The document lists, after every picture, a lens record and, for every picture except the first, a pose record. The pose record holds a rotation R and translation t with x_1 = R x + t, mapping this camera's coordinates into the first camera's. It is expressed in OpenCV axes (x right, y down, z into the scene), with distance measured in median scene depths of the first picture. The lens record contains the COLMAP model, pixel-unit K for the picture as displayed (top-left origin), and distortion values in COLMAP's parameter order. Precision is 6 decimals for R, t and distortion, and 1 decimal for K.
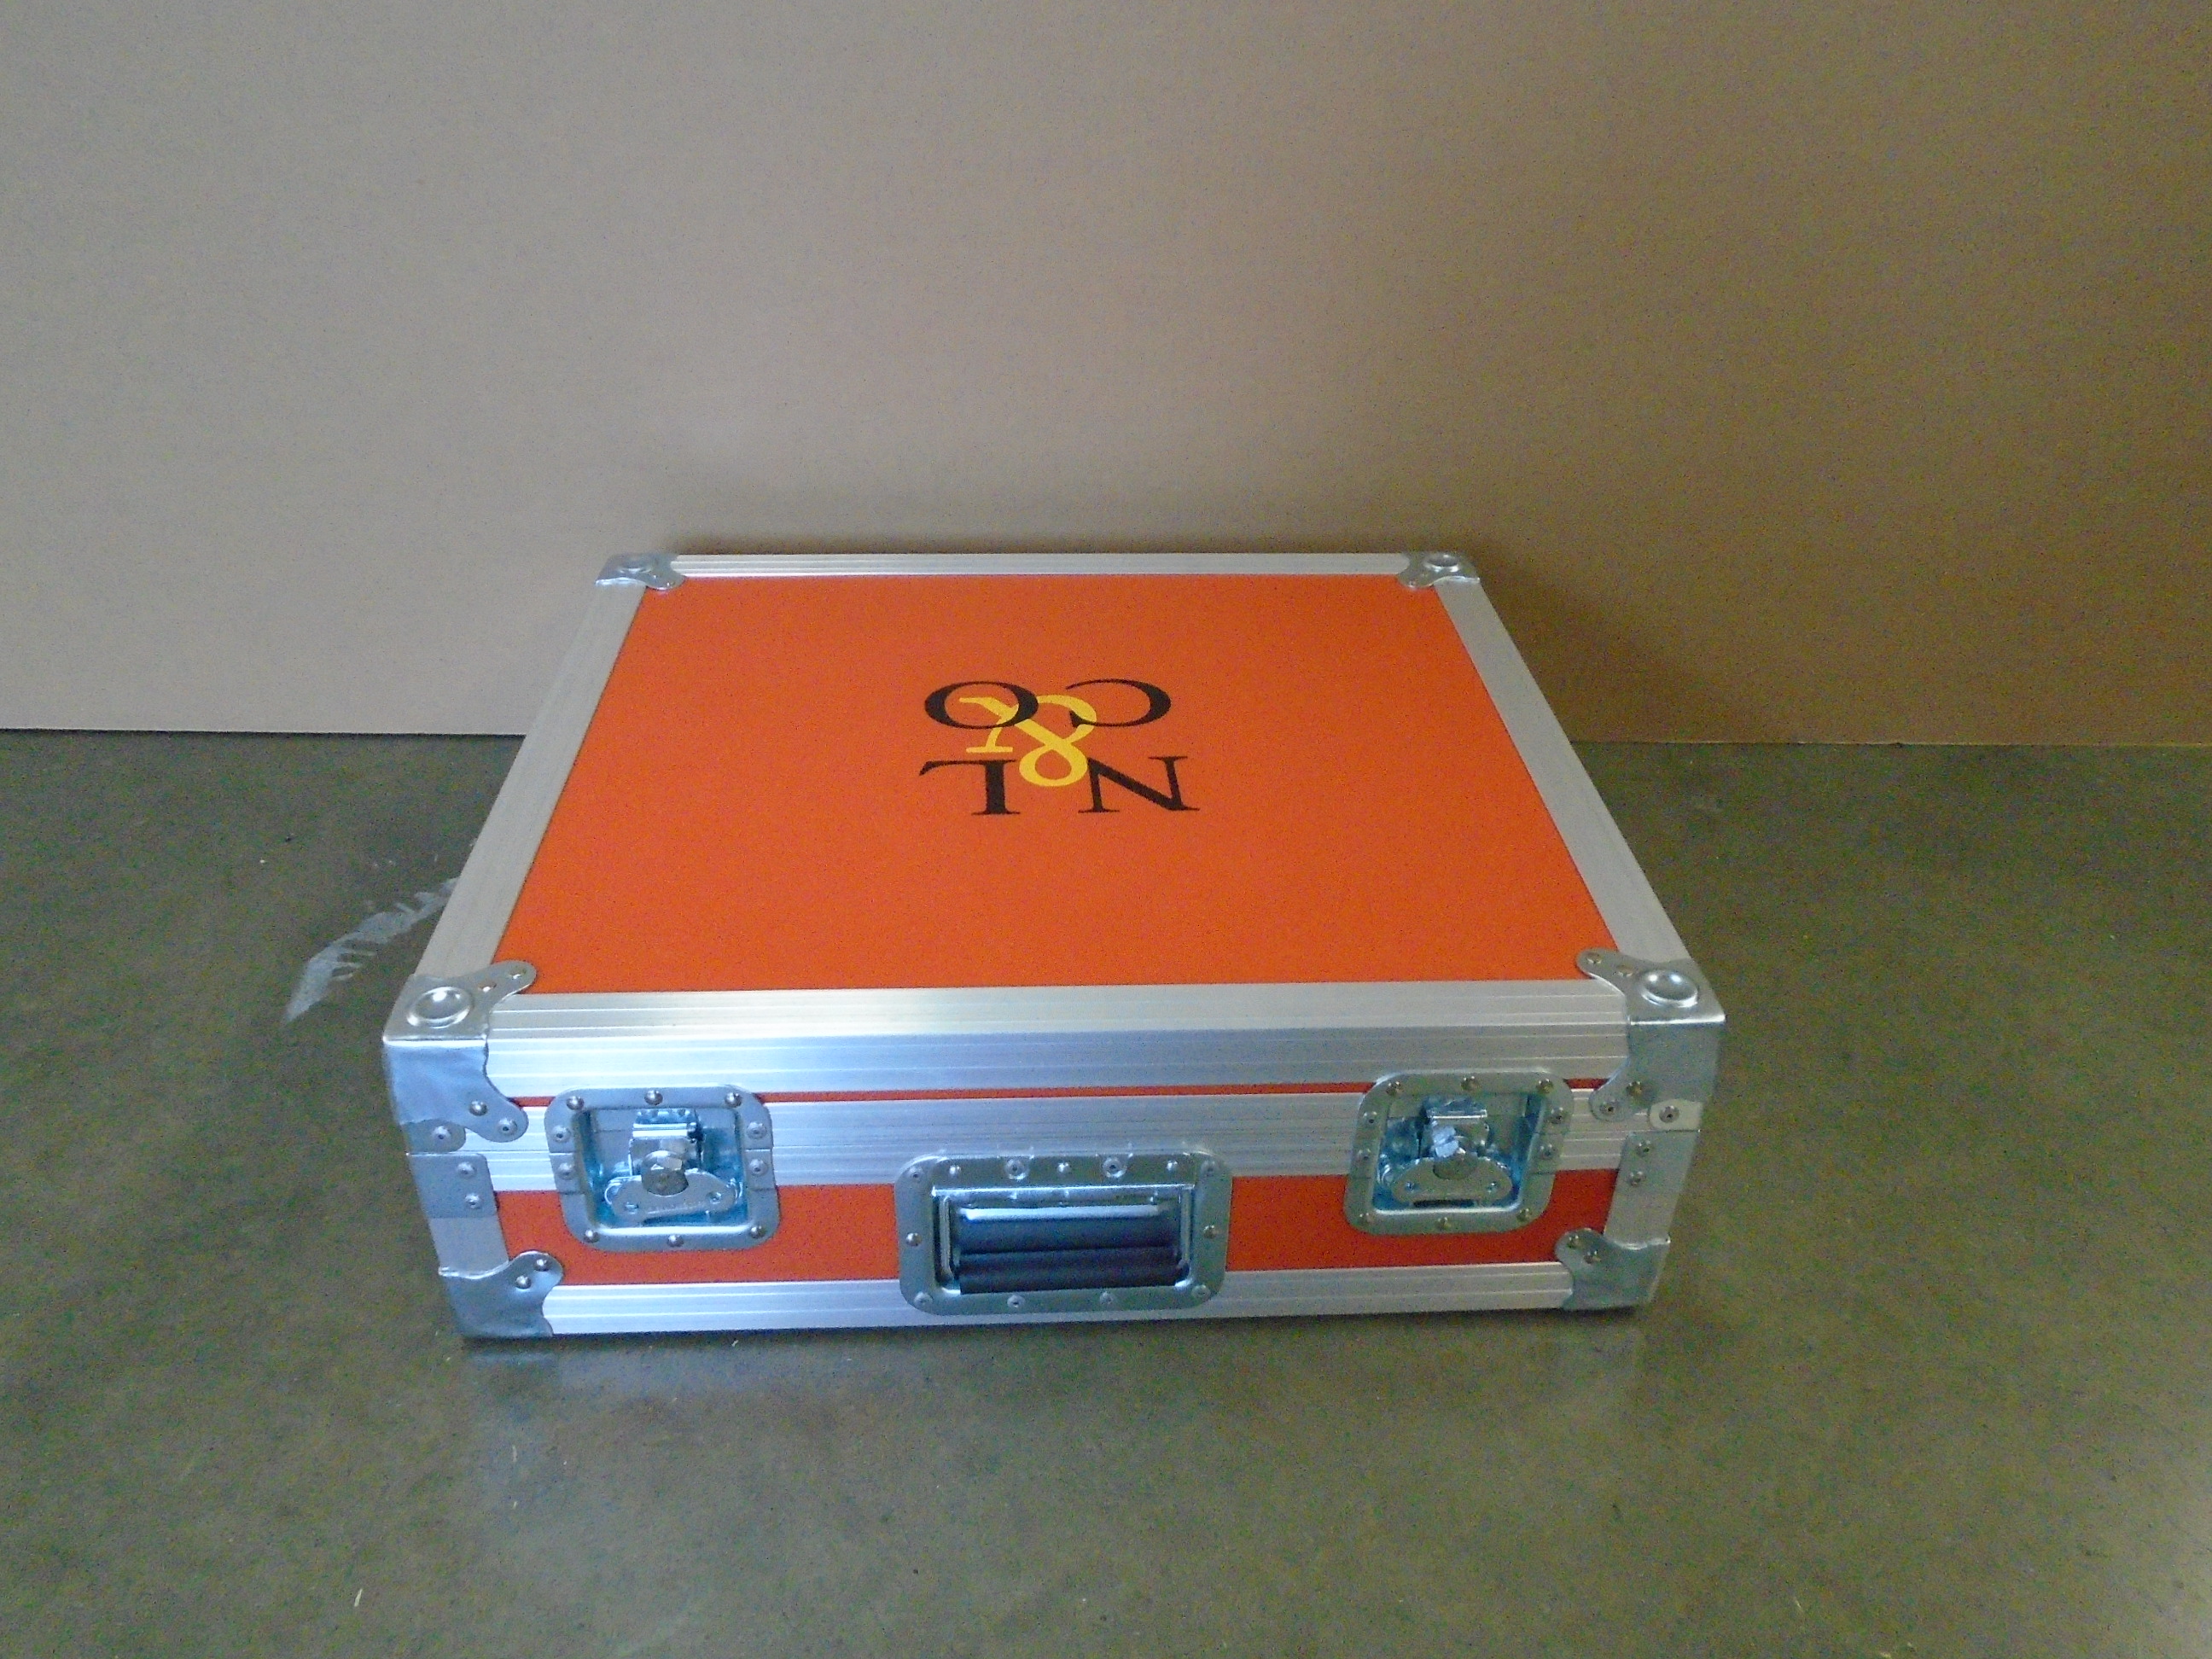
lens RADIAL K [[1719.0, 0, 1142.5], [0, 1719.0, 813.4], [0, 0, 1]] dist [-0.007336, 0.003060]
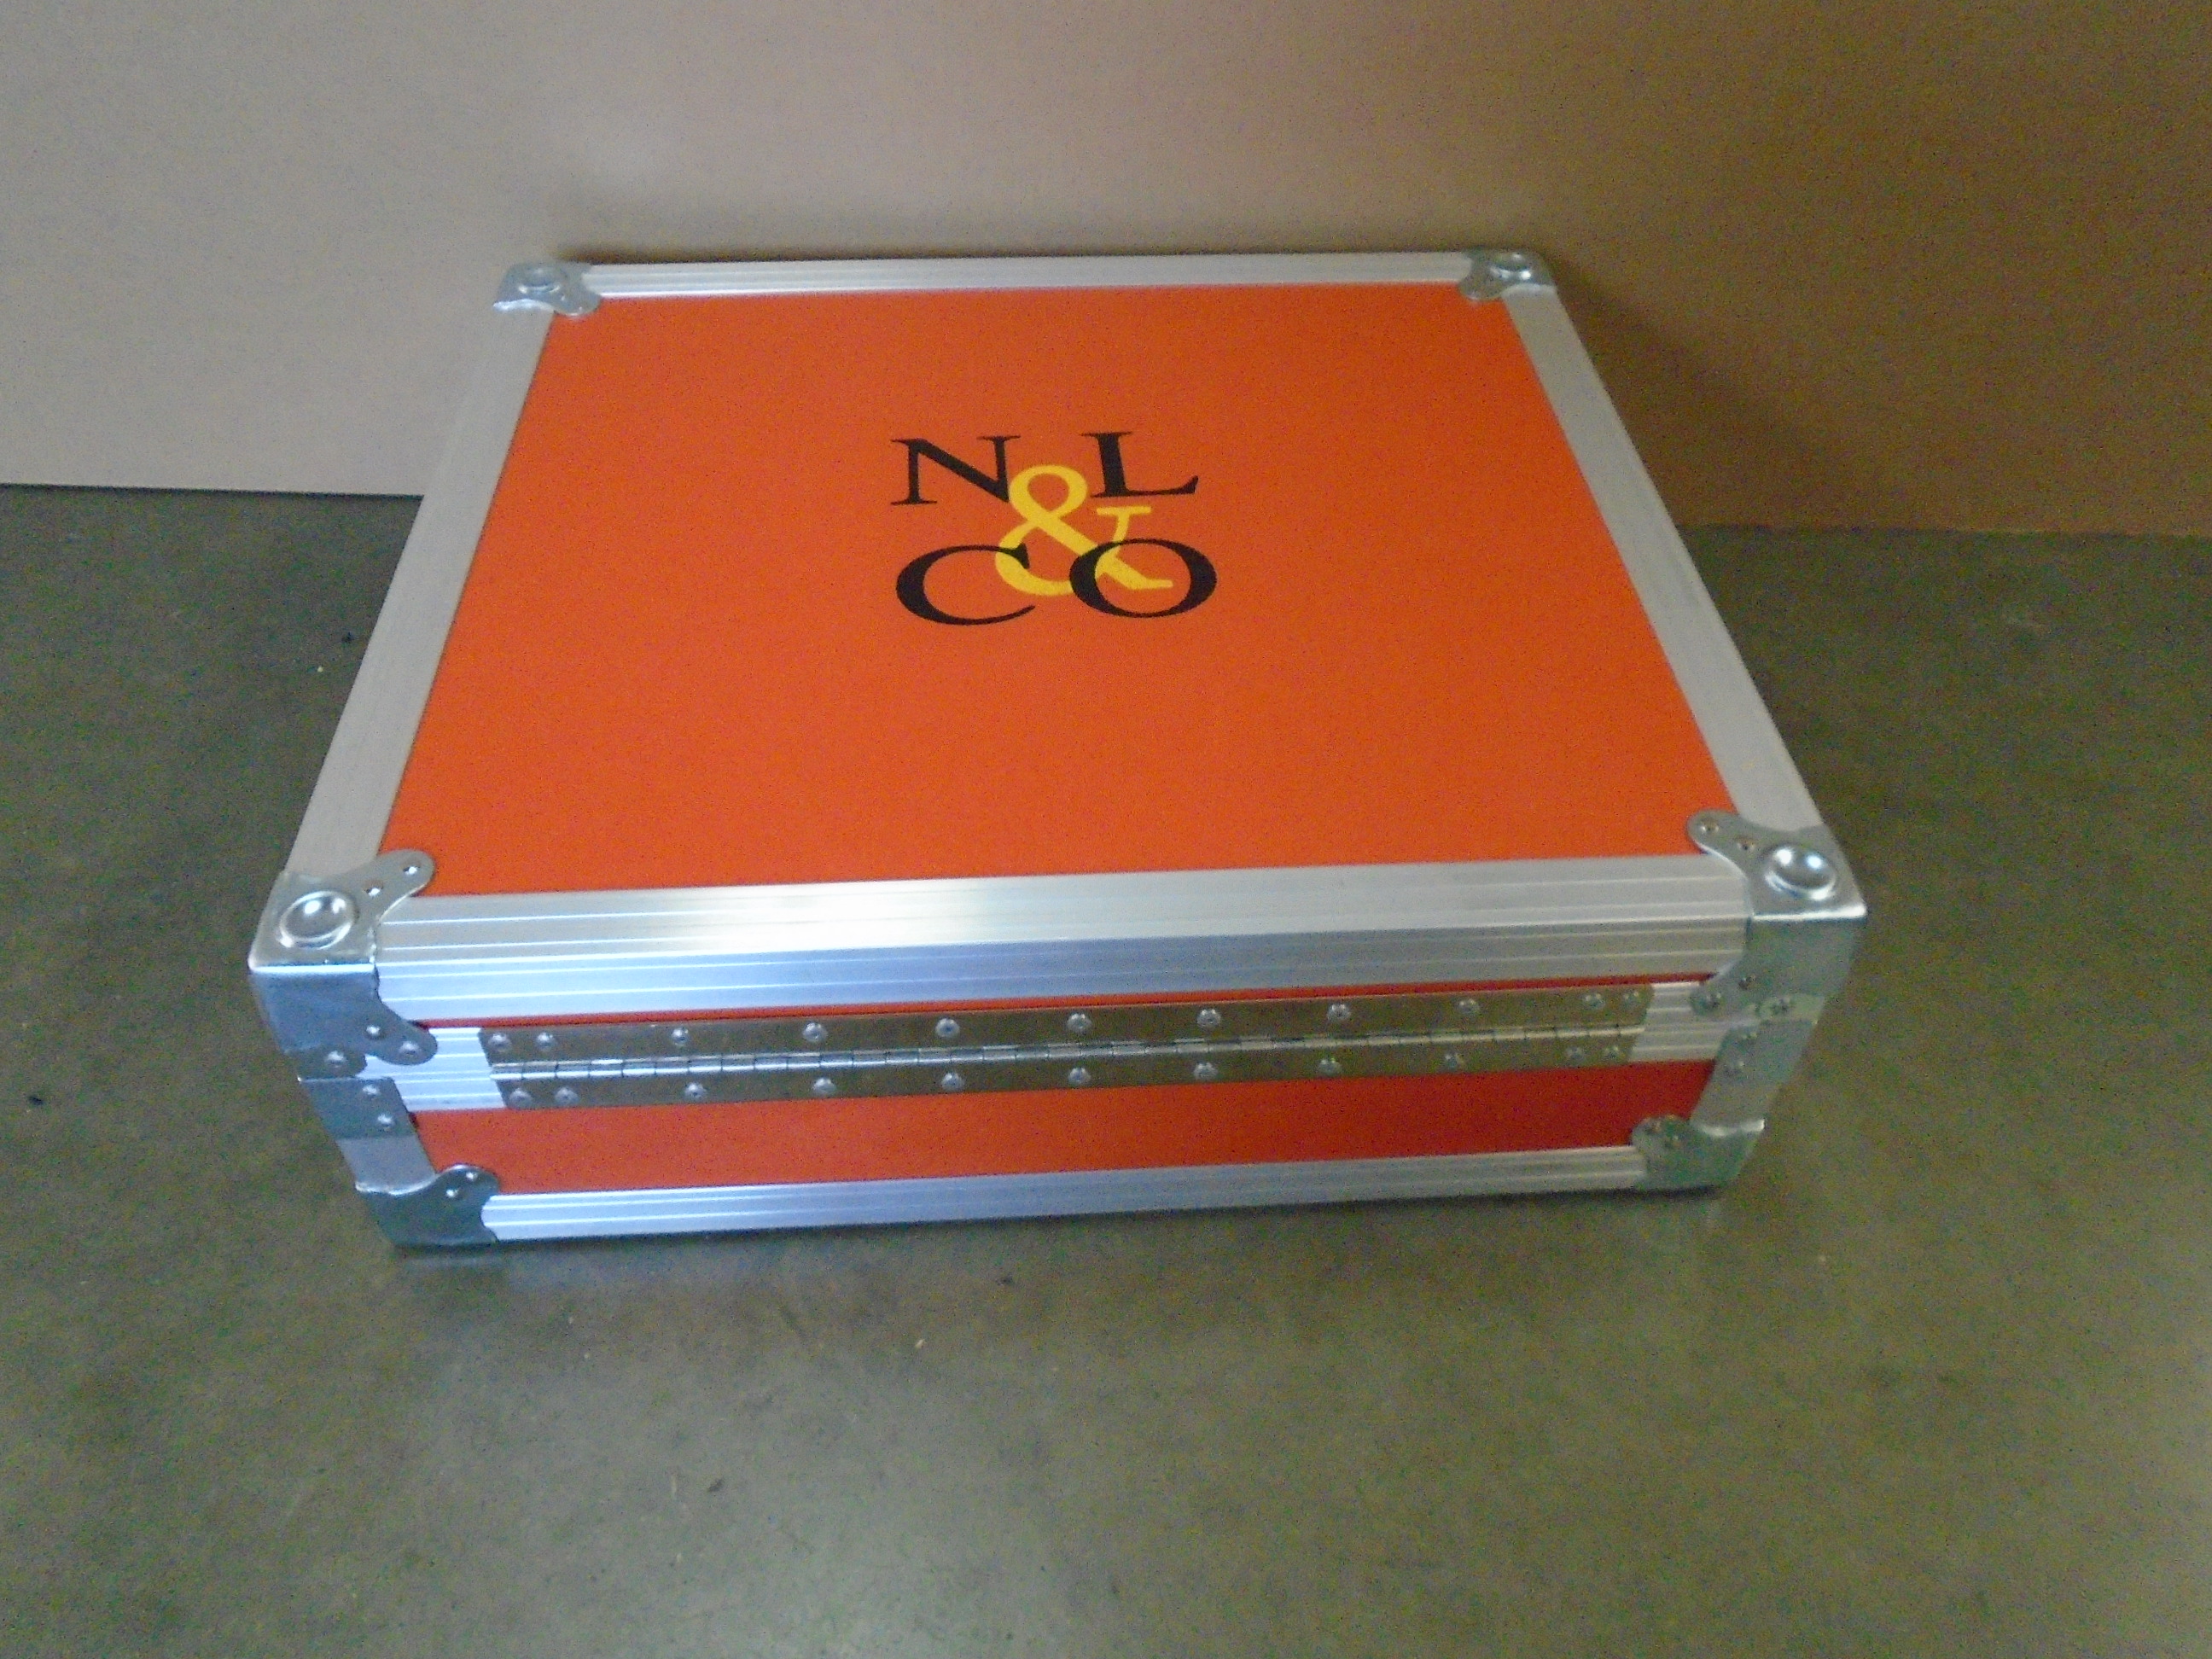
lens RADIAL K [[1719.0, 0, 1129.6], [0, 1719.0, 821.8], [0, 0, 1]] dist [-0.007336, 0.003060]
pose [[0.999992, 0.000652, 0.003862, -0.021651], [-0.001506, 0.974235, 0.225531, -0.106821], [-0.003615, -0.225535, 0.974228, 0.190157]]
